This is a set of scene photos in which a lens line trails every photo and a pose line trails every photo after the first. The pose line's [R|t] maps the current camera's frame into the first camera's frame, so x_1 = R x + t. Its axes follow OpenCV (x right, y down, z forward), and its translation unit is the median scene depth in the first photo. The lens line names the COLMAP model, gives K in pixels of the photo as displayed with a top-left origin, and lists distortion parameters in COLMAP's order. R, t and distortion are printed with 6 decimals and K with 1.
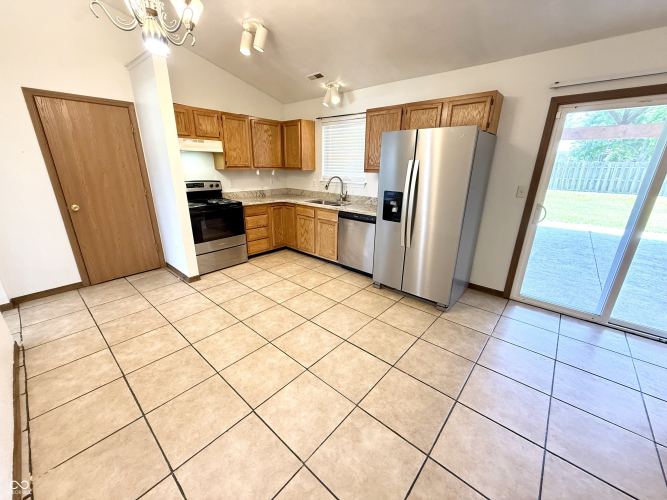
lens RADIAL K [[265.5, 0, 333.2], [0, 265.5, 249.0], [0, 0, 1]] dist [0.002767, -0.000063]
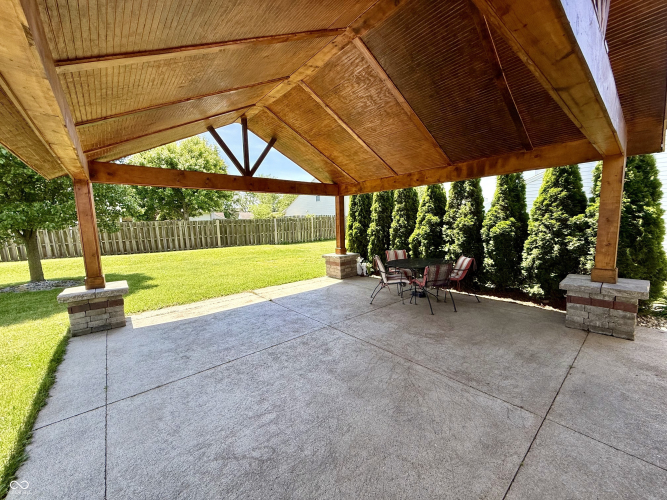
lens RADIAL K [[265.5, 0, 332.9], [0, 265.5, 250.7], [0, 0, 1]] dist [0.002767, -0.000063]
pose [[0.144537, -0.123241, 0.981795, 0.412547], [0.331822, 0.940797, 0.069245, -0.334616], [-0.932203, 0.315773, 0.176874, 1.094169]]
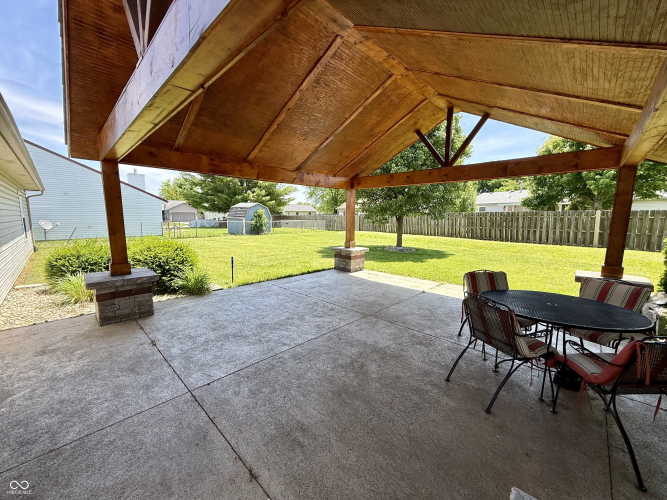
lens RADIAL K [[265.5, 0, 333.8], [0, 265.5, 252.6], [0, 0, 1]] dist [0.002767, -0.000063]
pose [[0.998872, -0.001249, -0.047471, 1.253269], [-0.007156, 0.984279, -0.176478, -0.066670], [0.046945, 0.176619, 0.983159, 0.317883]]
